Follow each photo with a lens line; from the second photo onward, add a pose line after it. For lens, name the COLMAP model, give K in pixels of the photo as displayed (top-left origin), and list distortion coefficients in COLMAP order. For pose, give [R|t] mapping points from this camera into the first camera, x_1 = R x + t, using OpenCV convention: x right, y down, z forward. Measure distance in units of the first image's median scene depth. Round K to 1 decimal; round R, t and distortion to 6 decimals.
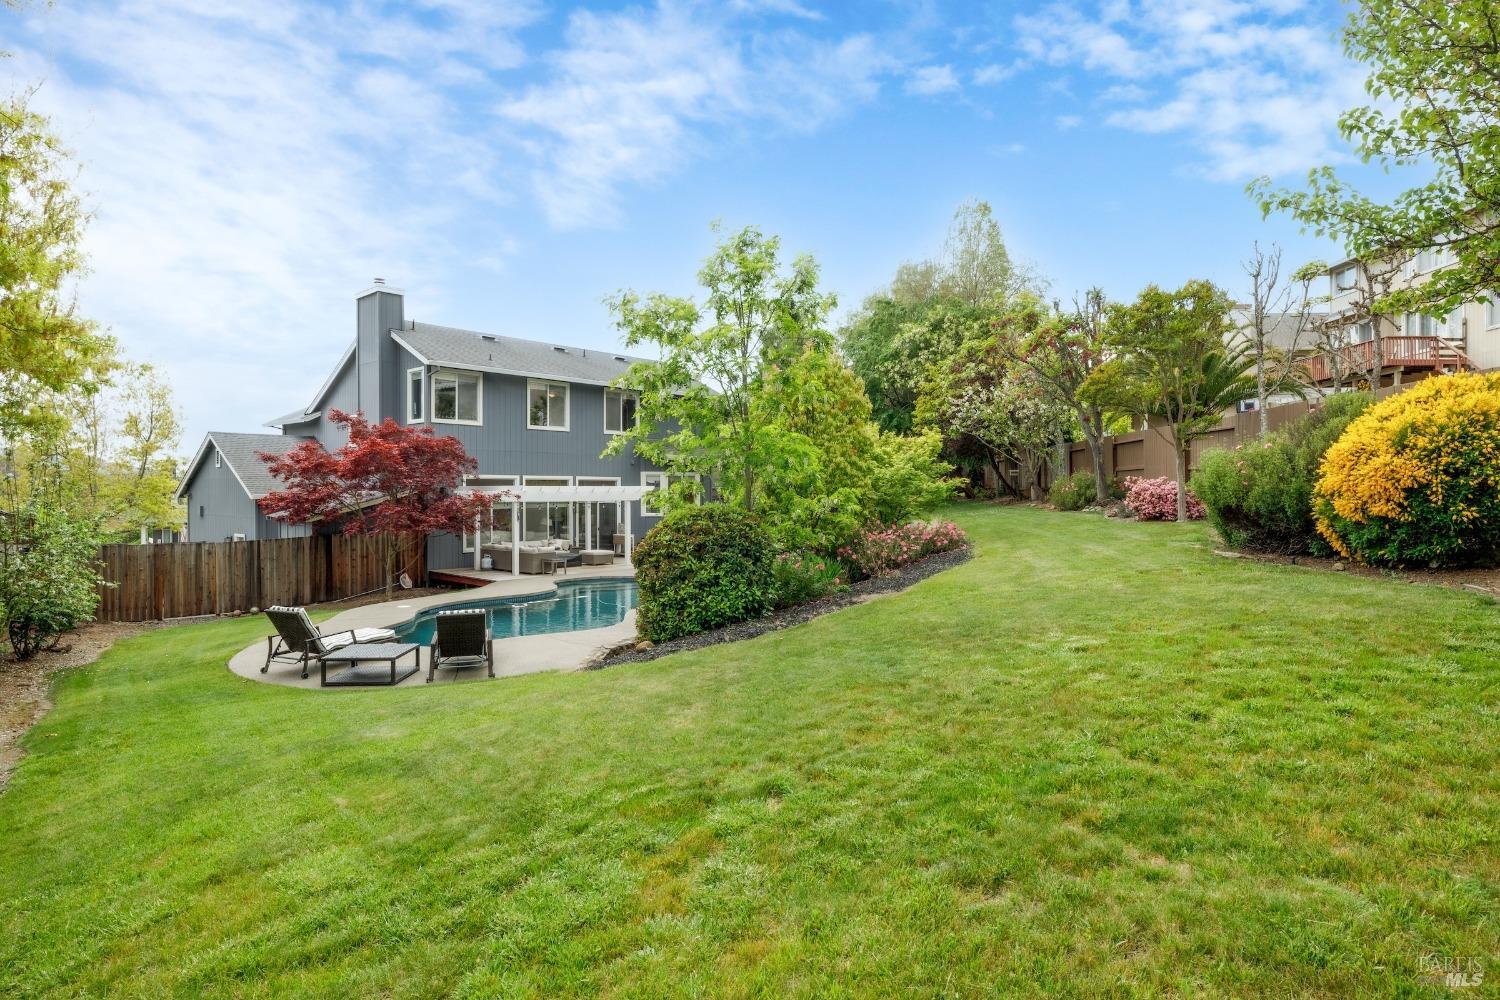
lens RADIAL K [[785.8, 0, 750.0], [0, 785.8, 500.0], [0, 0, 1]] dist [-0.002032, -0.000215]
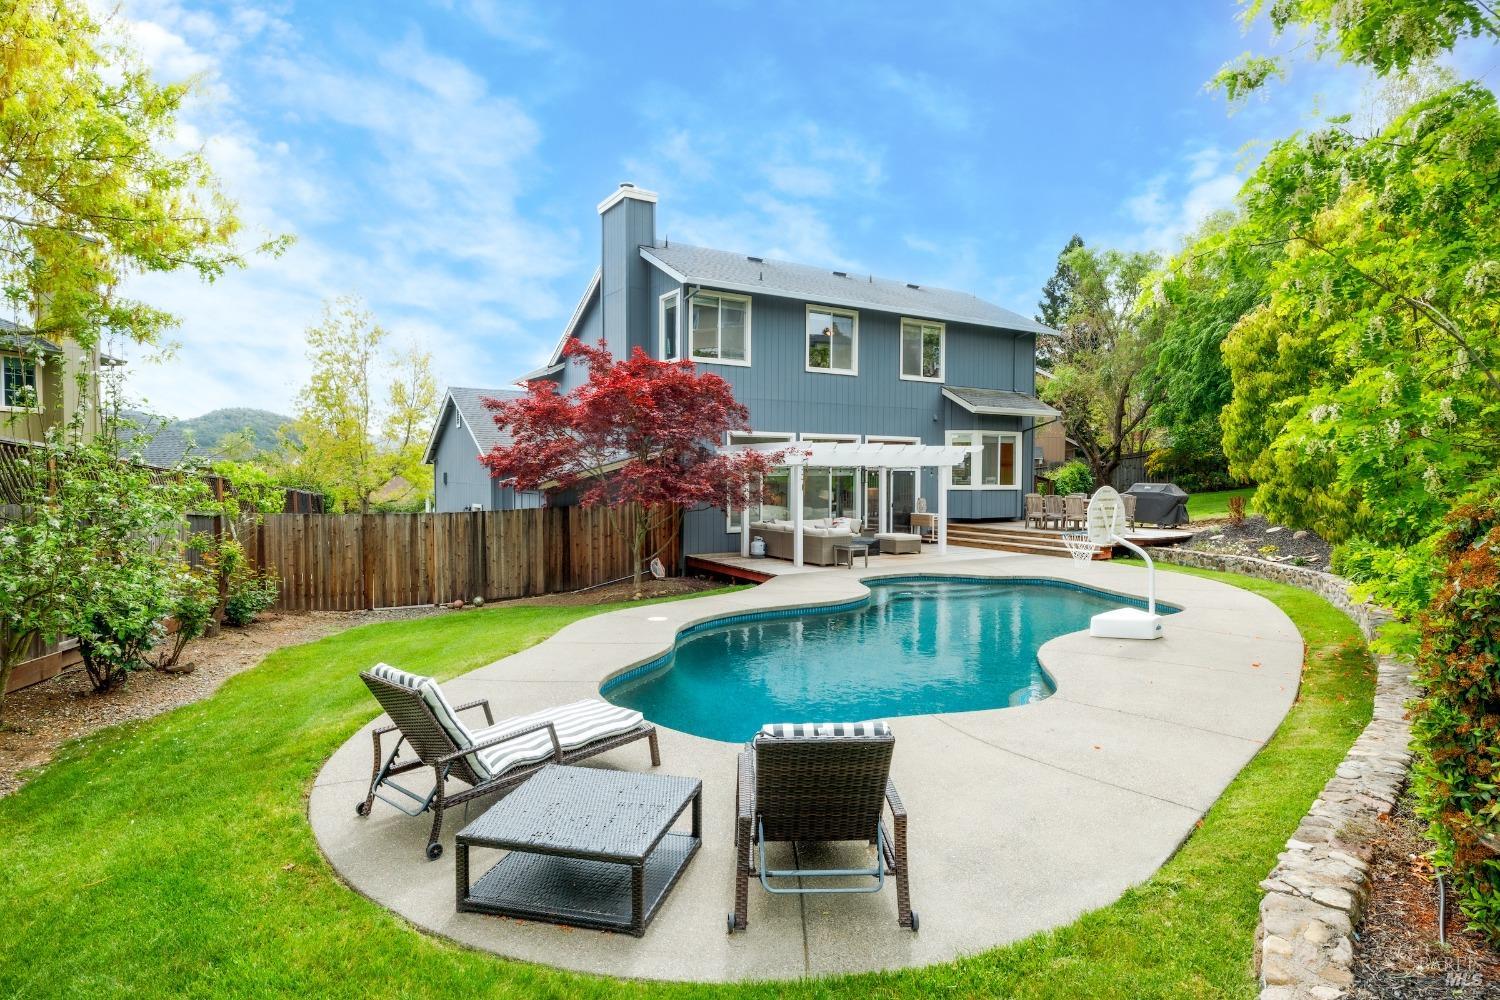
lens RADIAL K [[785.8, 0, 750.0], [0, 785.8, 500.0], [0, 0, 1]] dist [-0.002032, -0.000215]
pose [[0.957891, 0.014022, -0.286789, -0.134133], [-0.006635, 0.999621, 0.026713, 0.015698], [0.287054, -0.023685, 0.957621, 0.296745]]
